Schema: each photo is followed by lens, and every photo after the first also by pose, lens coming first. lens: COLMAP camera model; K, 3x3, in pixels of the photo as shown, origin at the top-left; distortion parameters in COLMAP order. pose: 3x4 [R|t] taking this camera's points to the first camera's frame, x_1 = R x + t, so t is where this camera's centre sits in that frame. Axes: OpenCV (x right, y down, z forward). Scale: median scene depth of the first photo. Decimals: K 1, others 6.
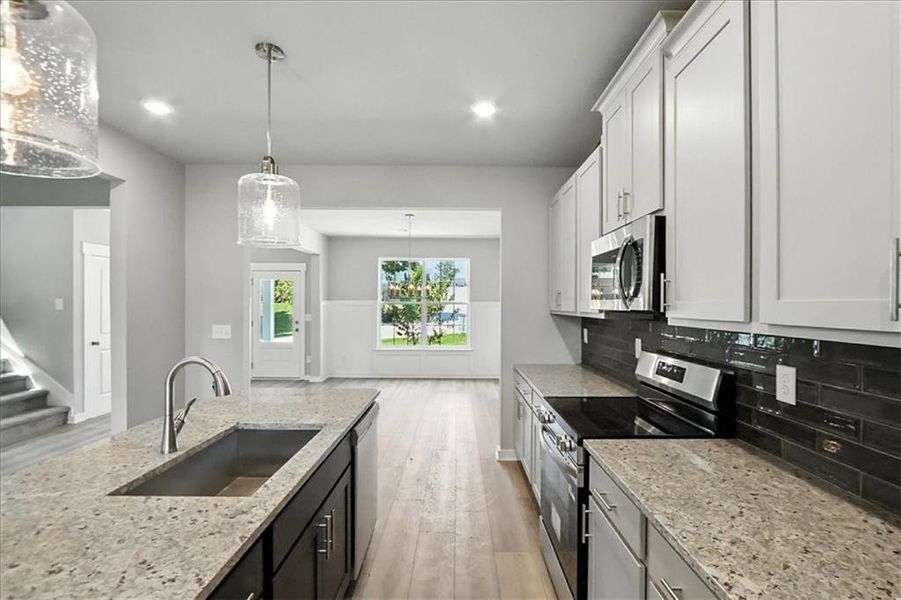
lens RADIAL K [[416.3, 0, 464.1], [0, 416.3, 303.1], [0, 0, 1]] dist [-0.003756, 0.000101]
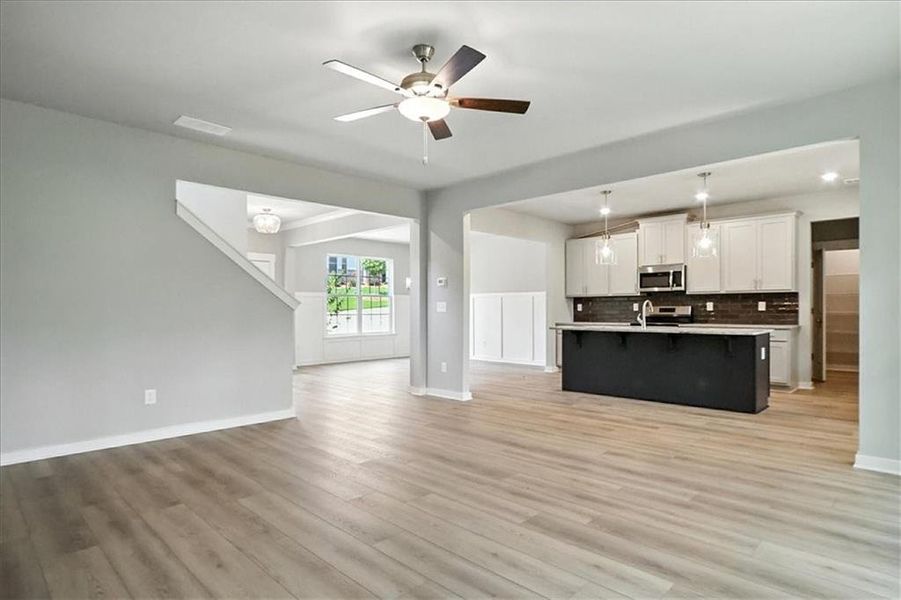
lens RADIAL K [[483.1, 0, 453.4], [0, 483.1, 307.3], [0, 0, 1]] dist [0.003267, 0.001135]
pose [[0.709680, -0.009552, 0.704460, -1.902031], [0.007578, 0.999954, 0.005924, 0.059776], [-0.704484, 0.001135, 0.709719, -0.295374]]
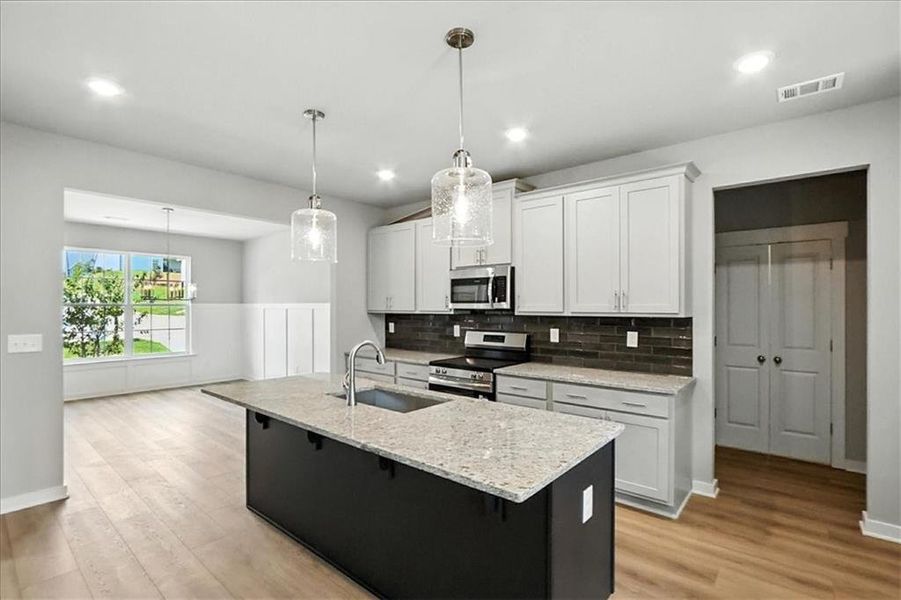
lens RADIAL K [[416.3, 0, 447.0], [0, 416.3, 300.8], [0, 0, 1]] dist [-0.003756, 0.000101]
pose [[0.665915, 0.004631, 0.746013, -0.663208], [0.000541, 0.999977, -0.006690, -0.004374], [-0.746027, 0.004859, 0.665897, -0.108878]]
